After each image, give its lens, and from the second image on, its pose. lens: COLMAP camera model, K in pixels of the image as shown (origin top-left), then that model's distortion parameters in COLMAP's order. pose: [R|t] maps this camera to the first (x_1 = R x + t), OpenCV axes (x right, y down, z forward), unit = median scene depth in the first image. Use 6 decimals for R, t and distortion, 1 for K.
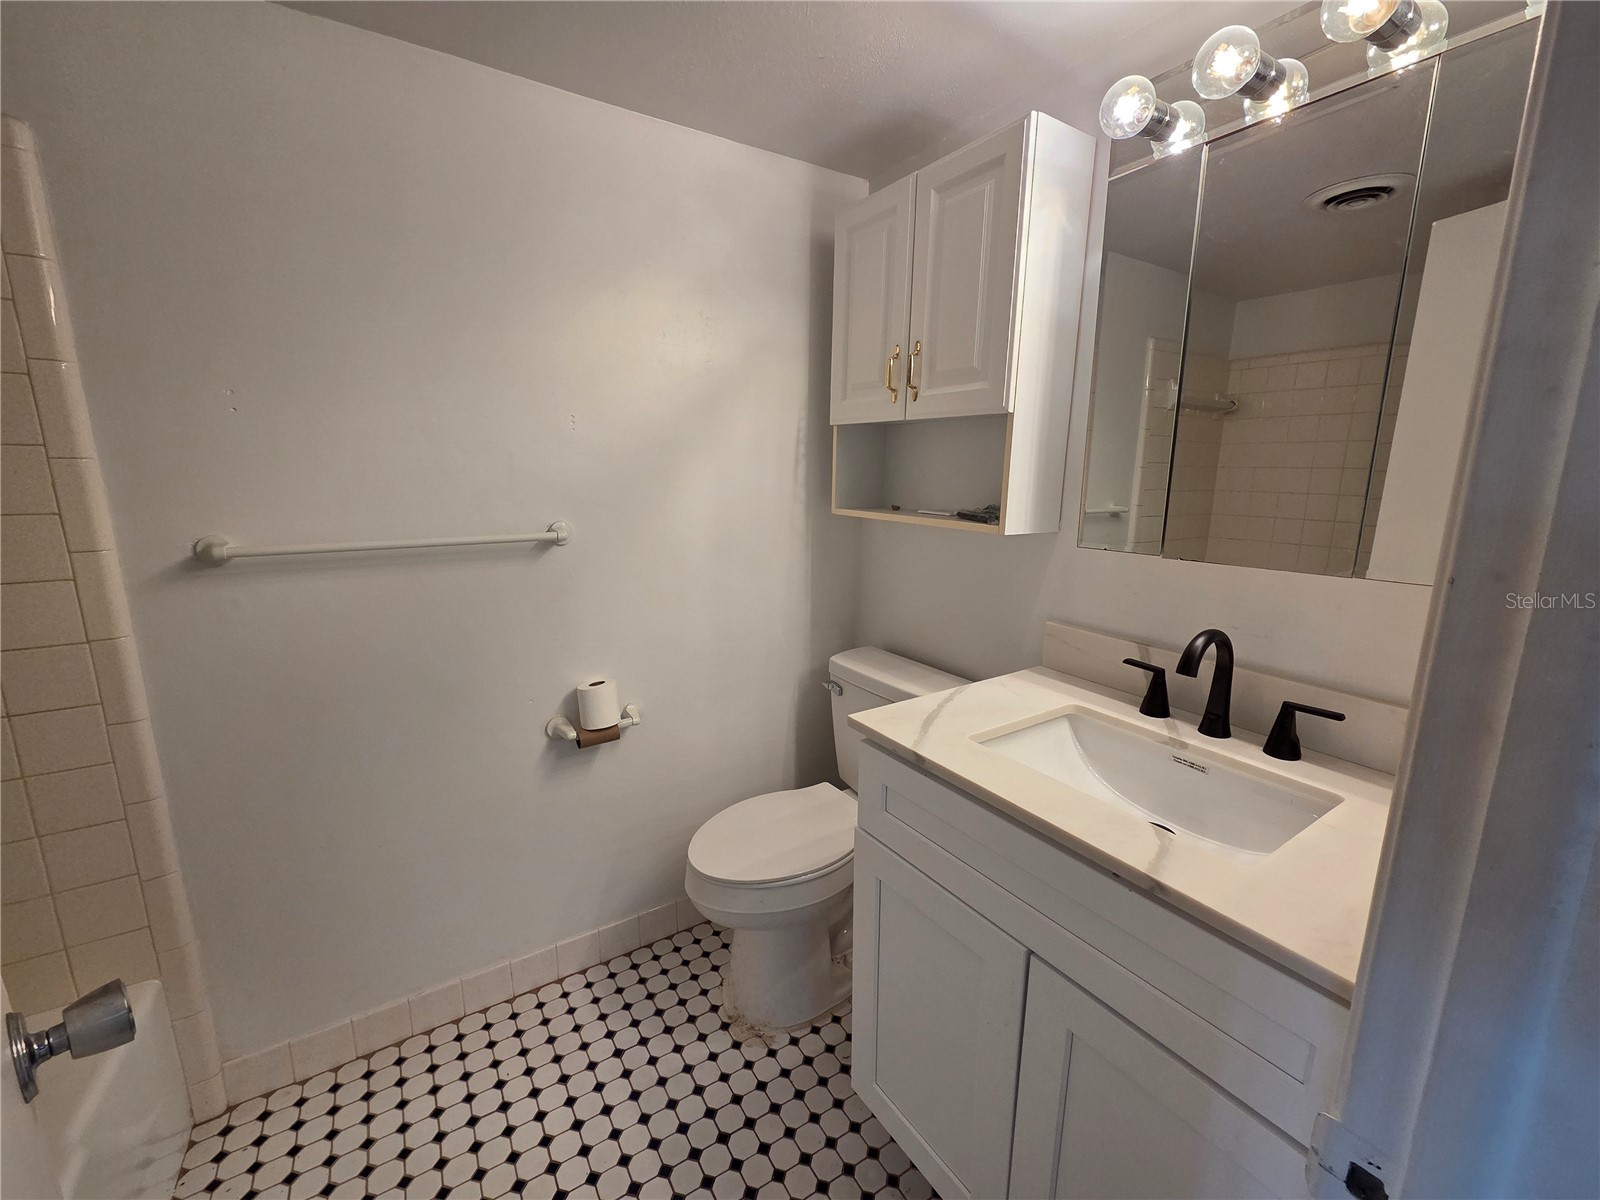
lens RADIAL K [[660.0, 0, 794.5], [0, 660.0, 601.6], [0, 0, 1]] dist [0.006664, 0.000146]
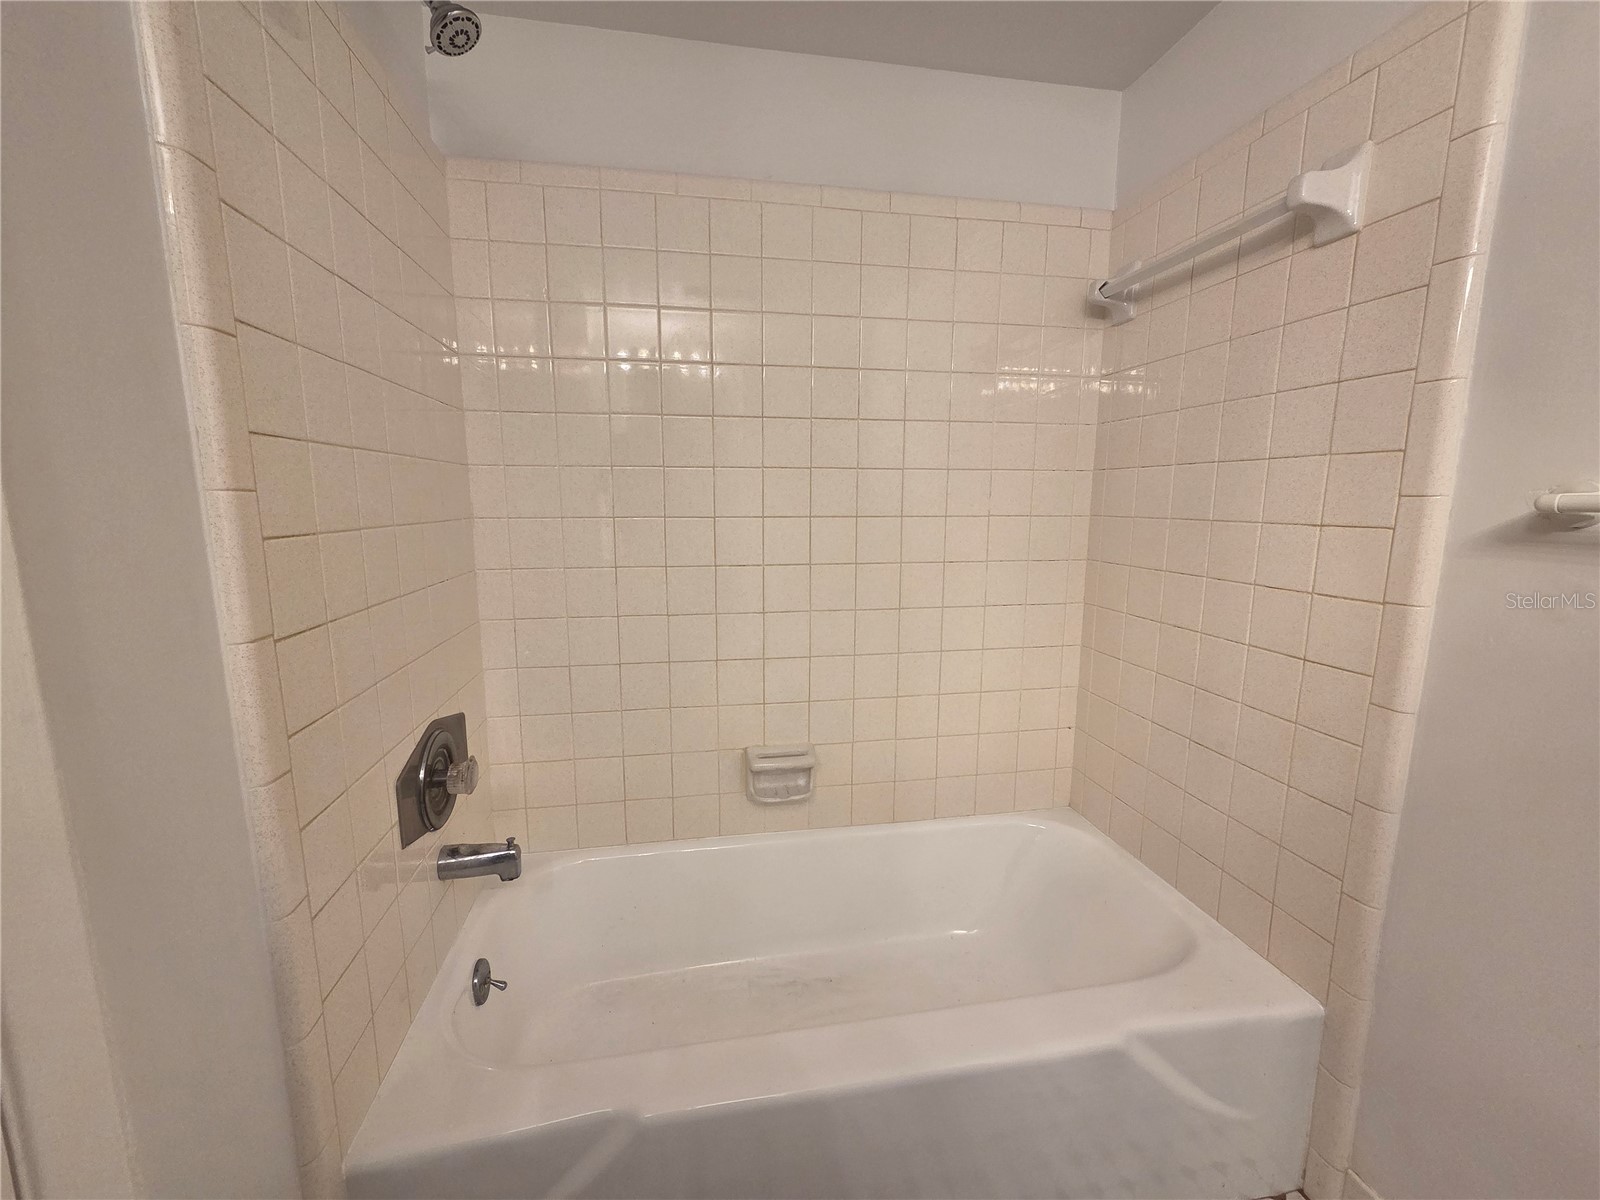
lens RADIAL K [[660.0, 0, 794.5], [0, 660.0, 601.6], [0, 0, 1]] dist [0.006664, 0.000146]
pose [[-0.393967, 0.139695, -0.908446, 0.009183], [-0.184189, 0.956334, 0.226937, 0.005742], [0.900480, 0.256731, -0.351034, 0.594153]]
